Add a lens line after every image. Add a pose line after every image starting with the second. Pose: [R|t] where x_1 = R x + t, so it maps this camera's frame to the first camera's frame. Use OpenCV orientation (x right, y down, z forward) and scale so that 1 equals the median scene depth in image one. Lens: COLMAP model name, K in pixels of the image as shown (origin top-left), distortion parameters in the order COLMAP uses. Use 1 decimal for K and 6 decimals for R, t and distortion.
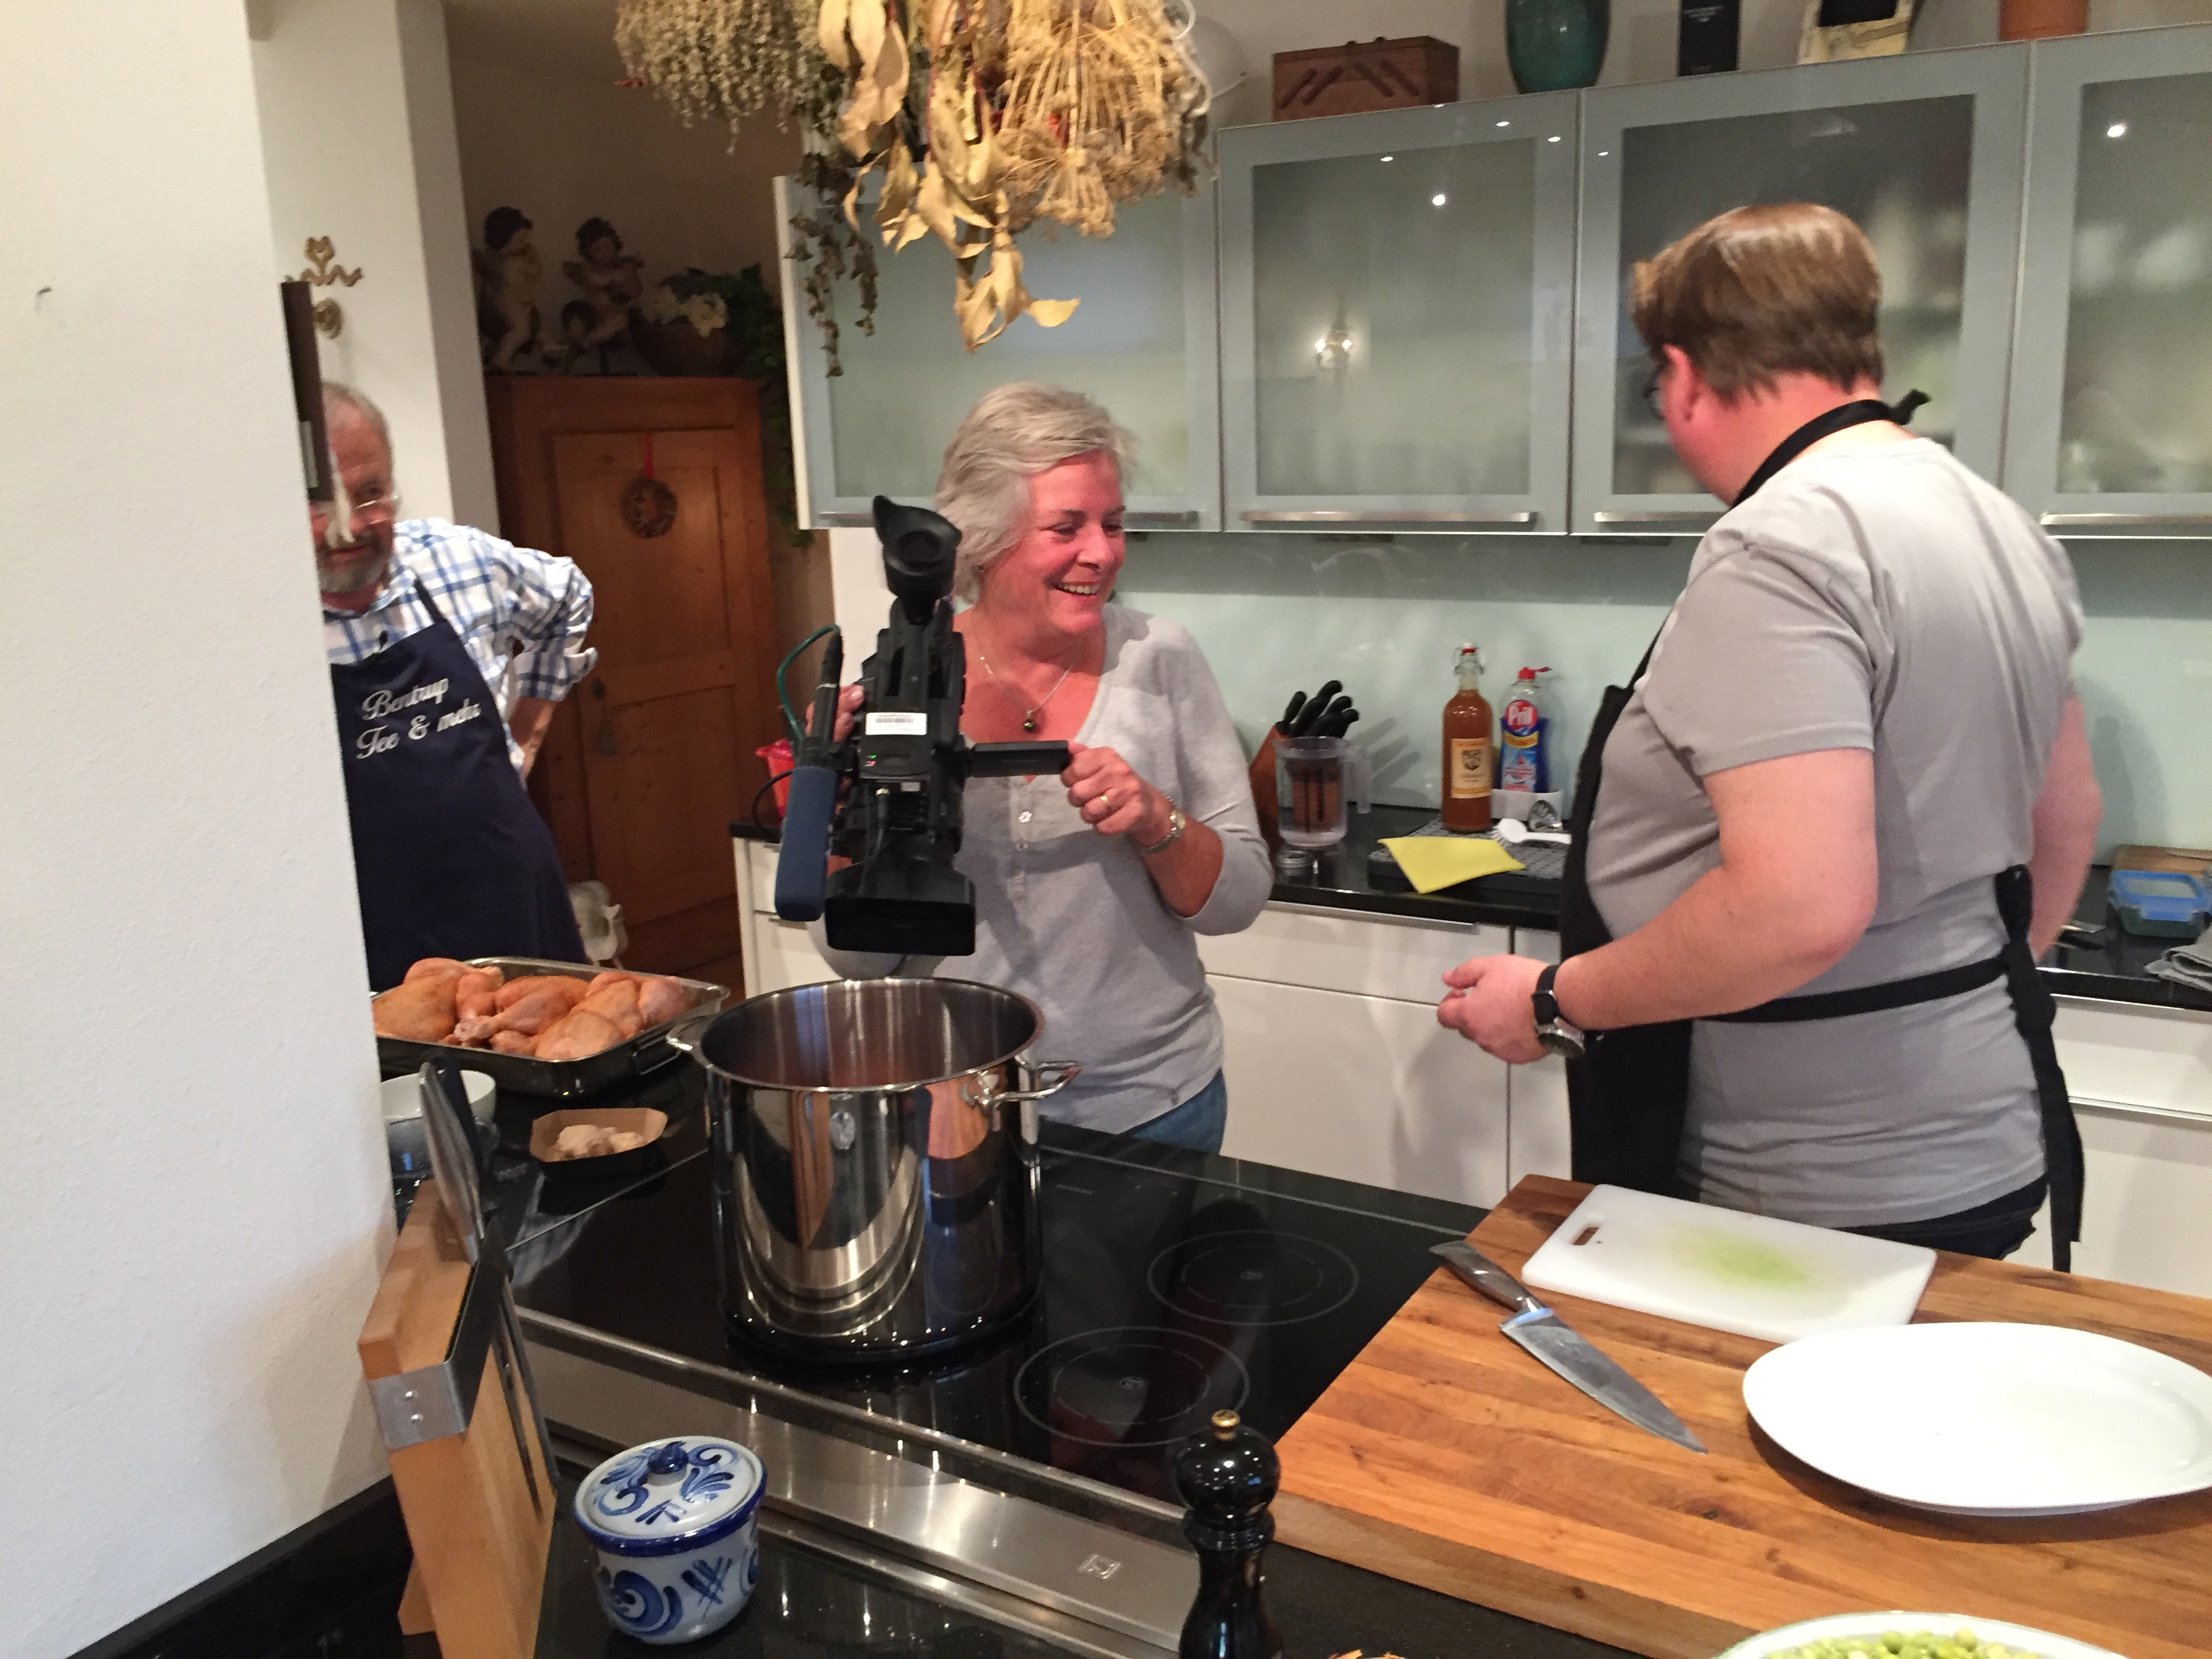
lens RADIAL K [[1848.4, 0, 1106.0], [0, 1848.4, 829.5], [0, 0, 1]] dist [0.013397, 0.000748]
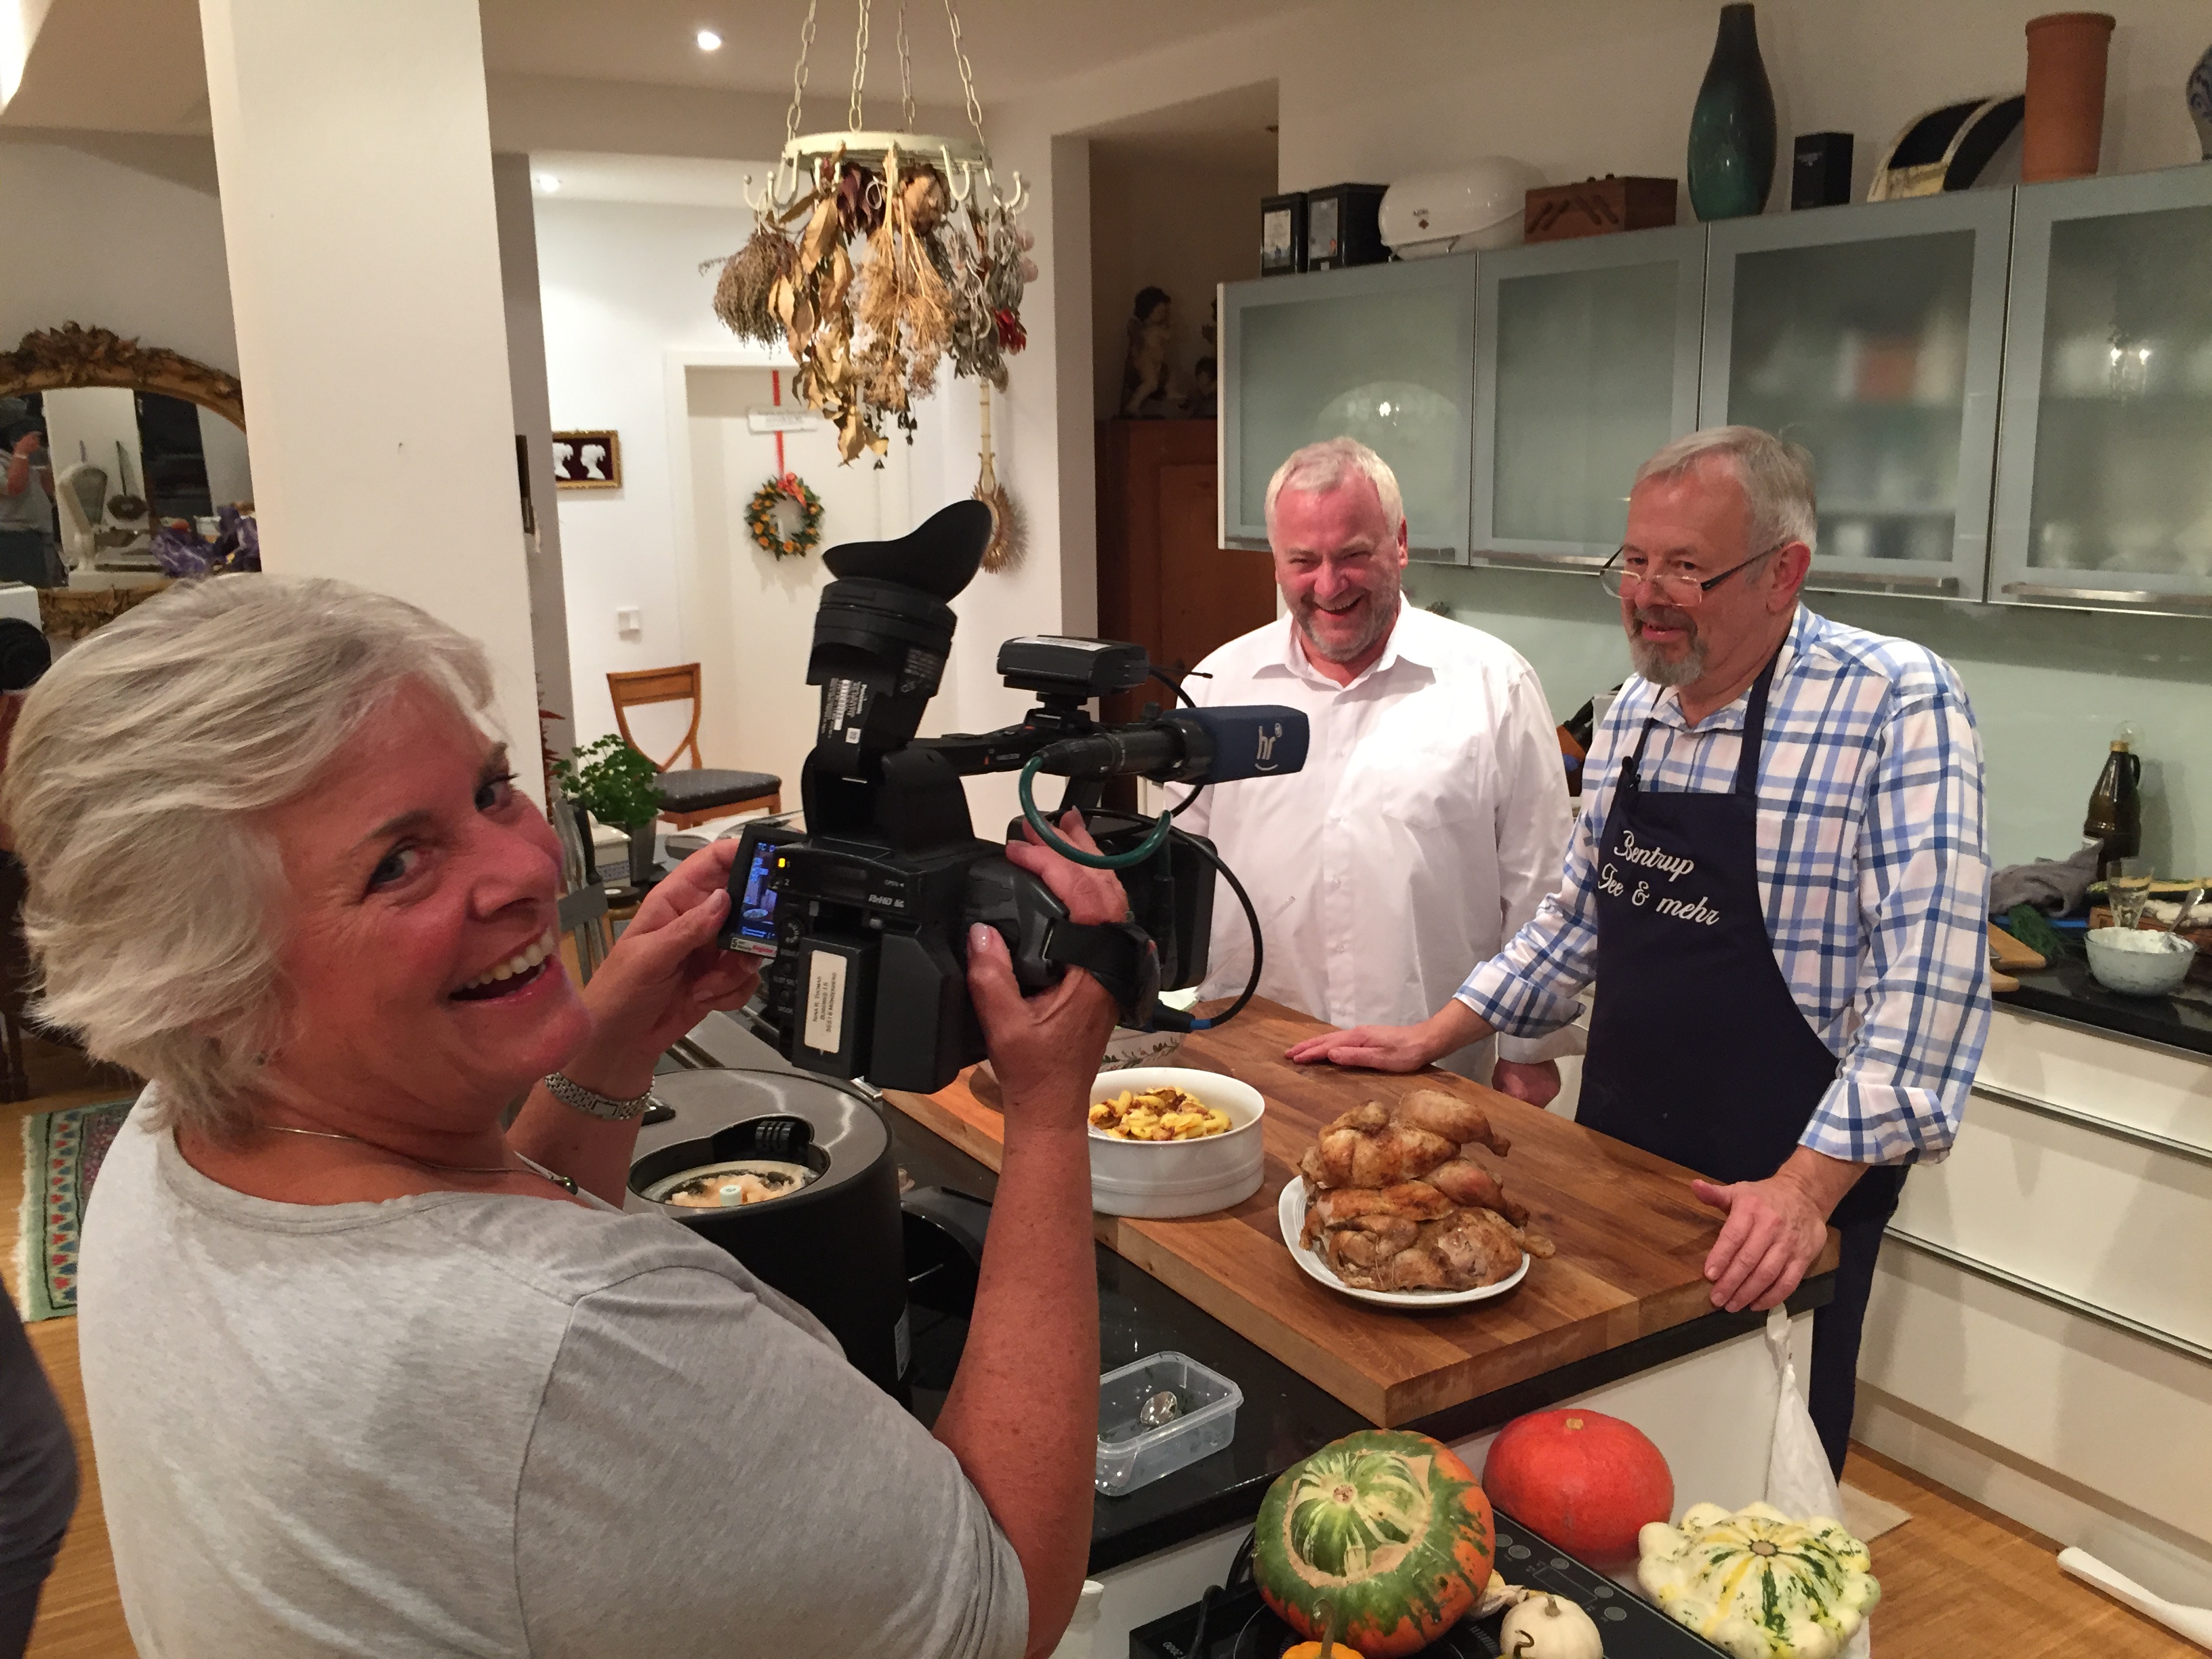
lens RADIAL K [[1884.3, 0, 1106.0], [0, 1884.3, 829.5], [0, 0, 1]] dist [-0.007225, -0.004545]
pose [[0.877069, 0.114688, -0.466473, 0.490164], [-0.116860, 0.992849, 0.024383, 0.015906], [0.465934, 0.033127, 0.884199, -0.255102]]
